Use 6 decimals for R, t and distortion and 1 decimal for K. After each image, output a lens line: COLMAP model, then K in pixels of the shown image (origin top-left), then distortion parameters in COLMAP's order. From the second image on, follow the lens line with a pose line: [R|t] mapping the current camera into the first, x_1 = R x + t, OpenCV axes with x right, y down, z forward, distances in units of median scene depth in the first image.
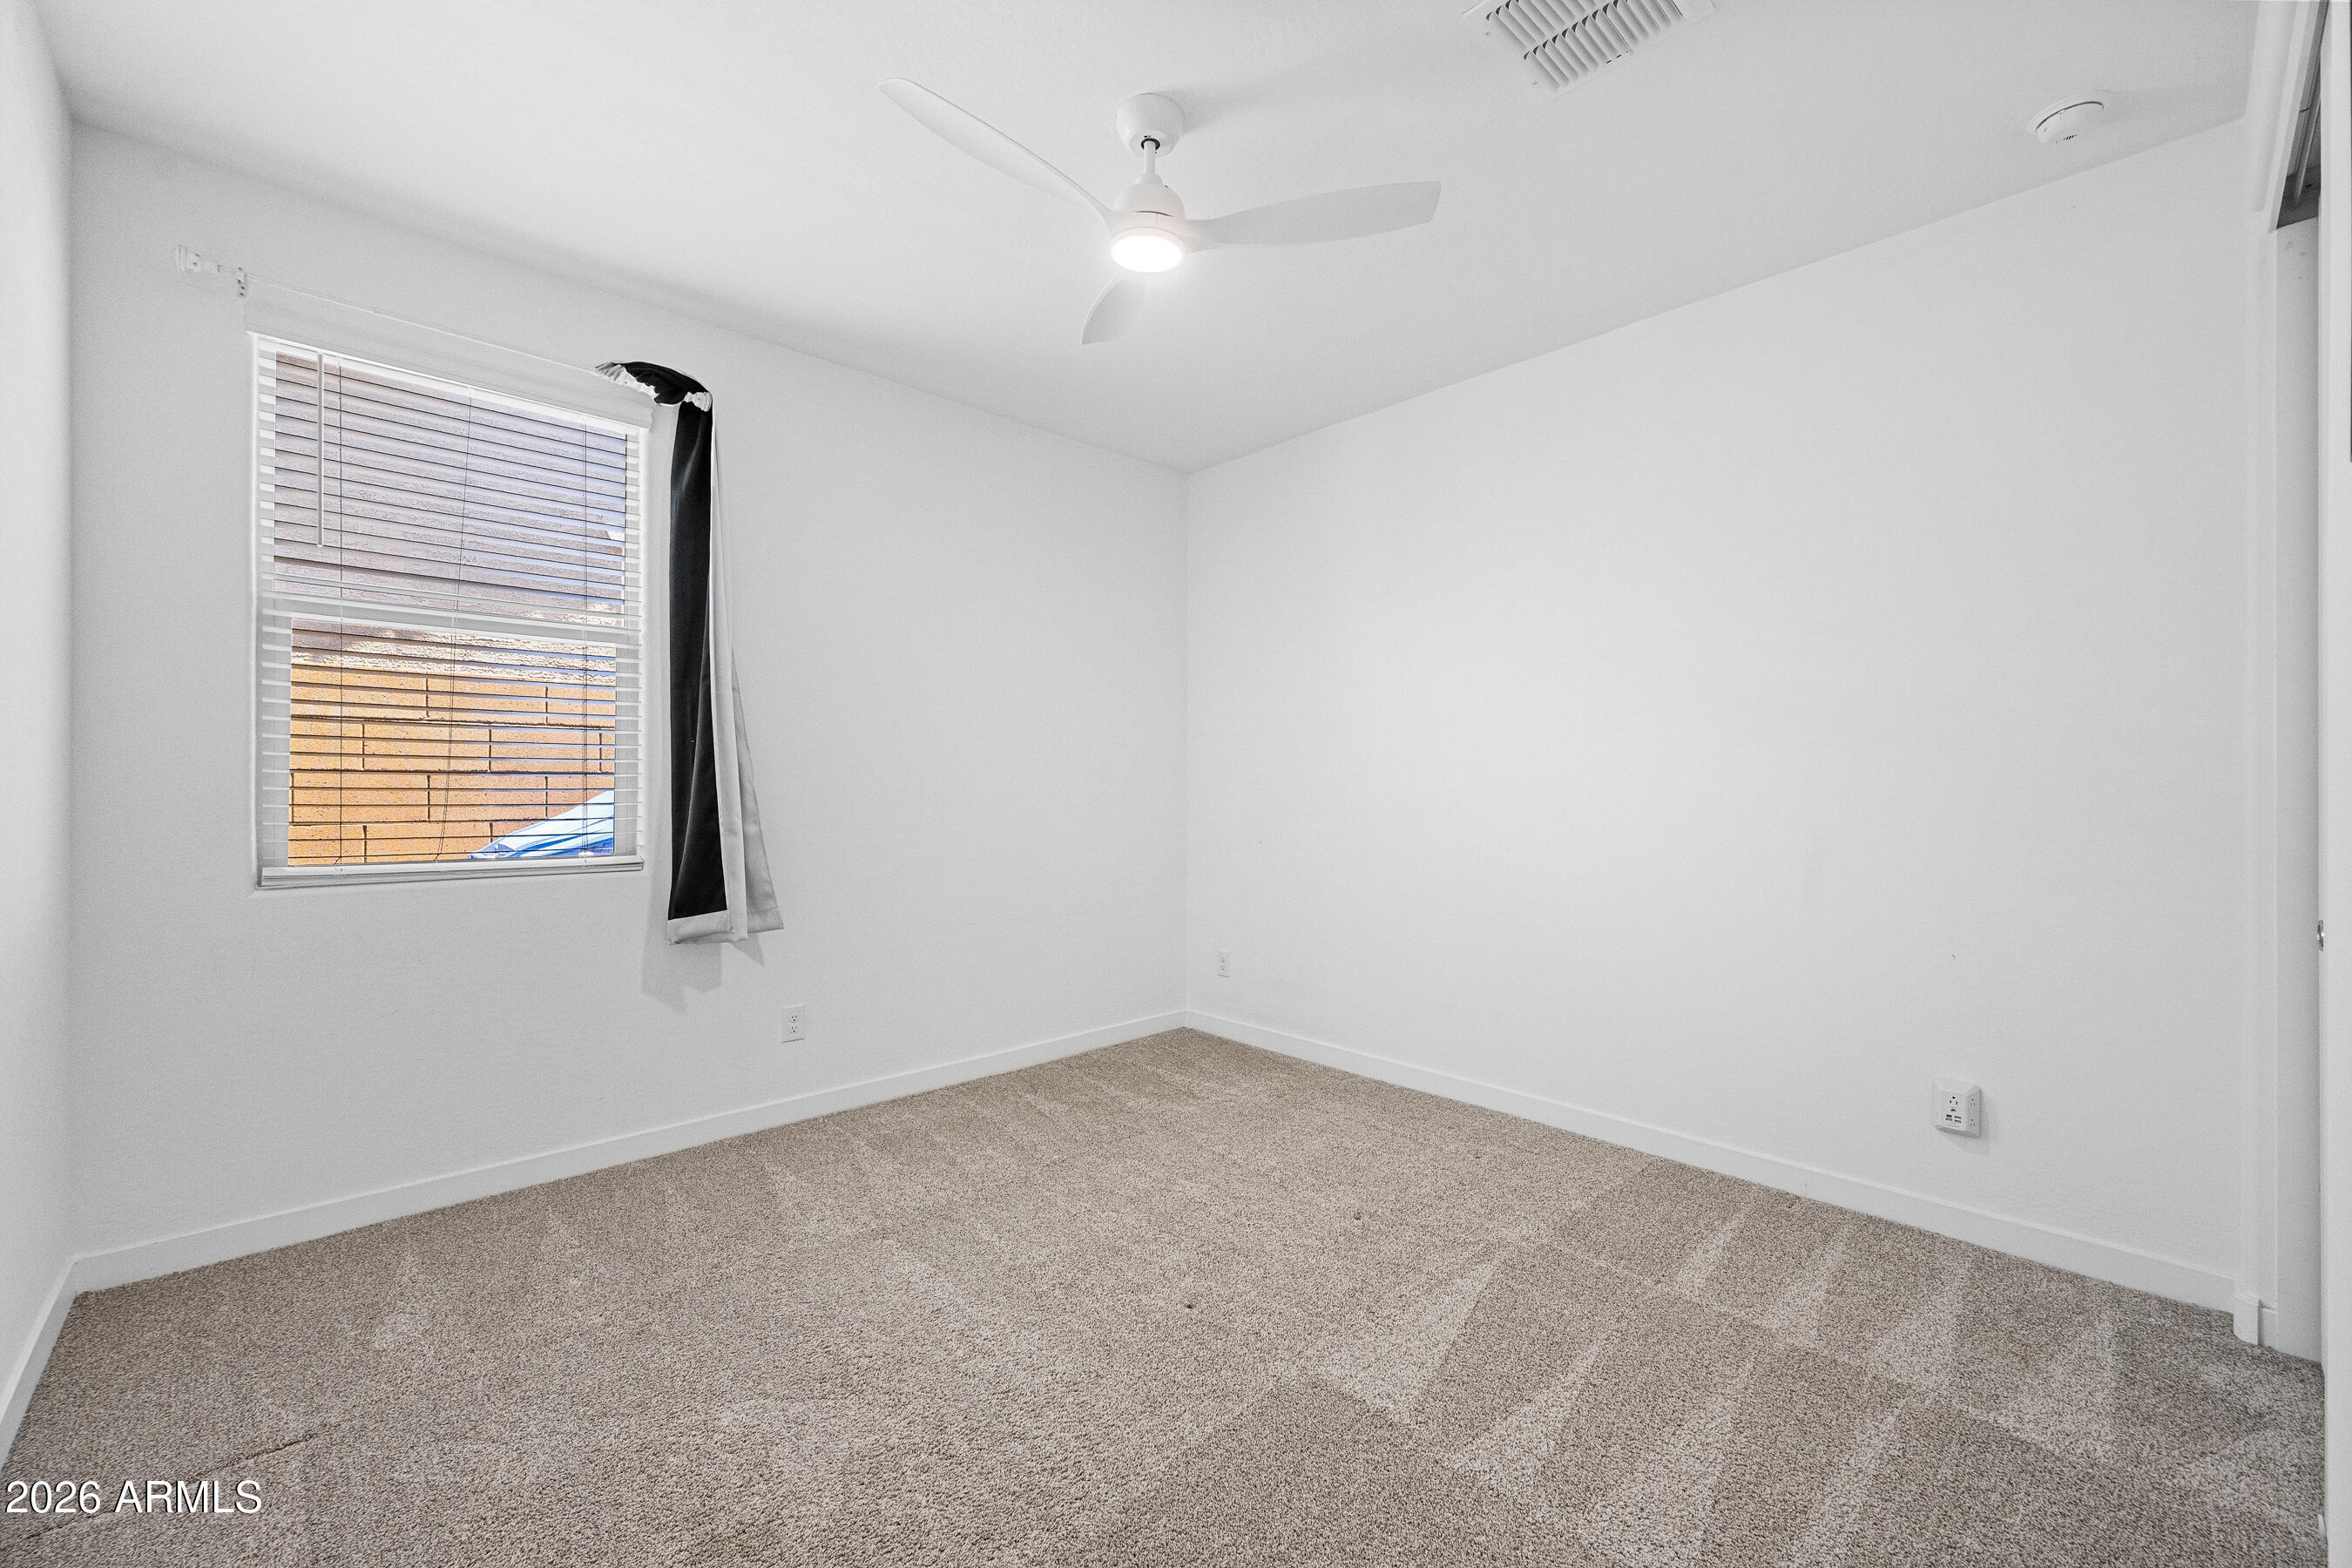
lens RADIAL K [[923.6, 0, 1181.3], [0, 923.6, 785.1], [0, 0, 1]] dist [-0.002671, -0.001691]
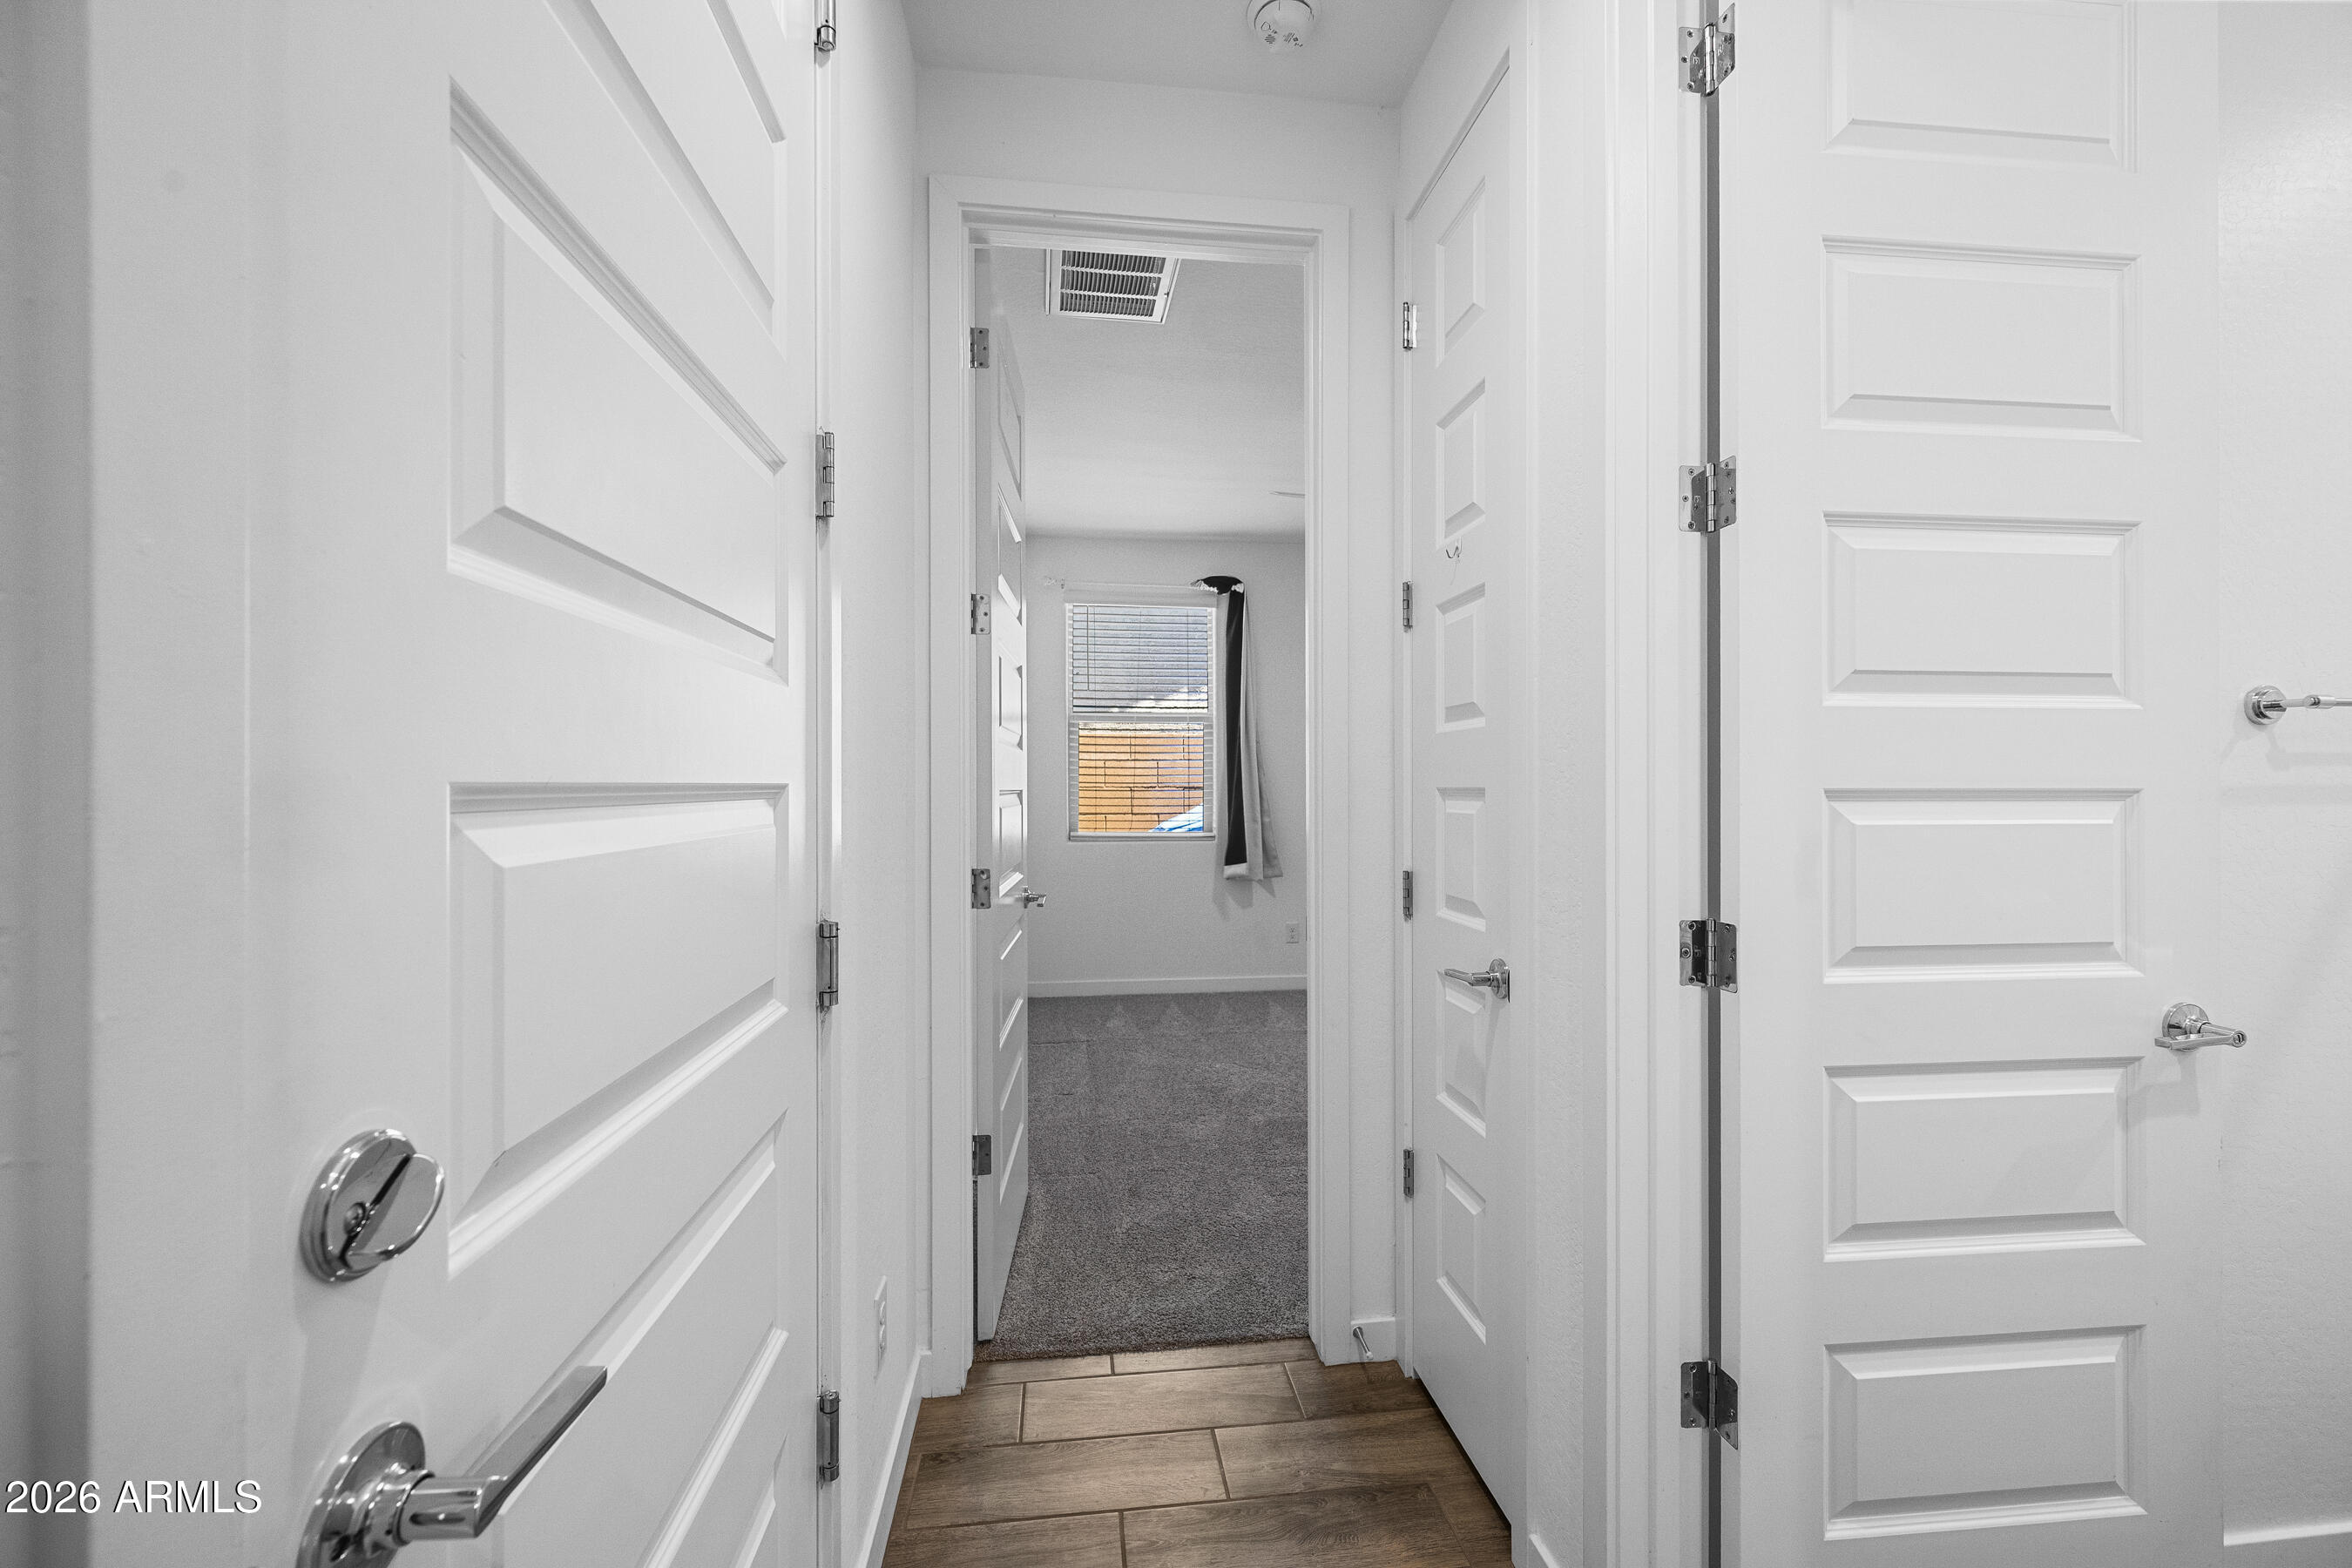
lens RADIAL K [[923.6, 0, 1175.0], [0, 923.6, 787.0], [0, 0, 1]] dist [-0.002671, -0.001691]
pose [[0.793960, -0.004205, -0.607956, 0.511001], [0.006735, 0.999976, 0.001880, -0.022321], [0.607933, -0.005588, 0.793969, -0.562459]]
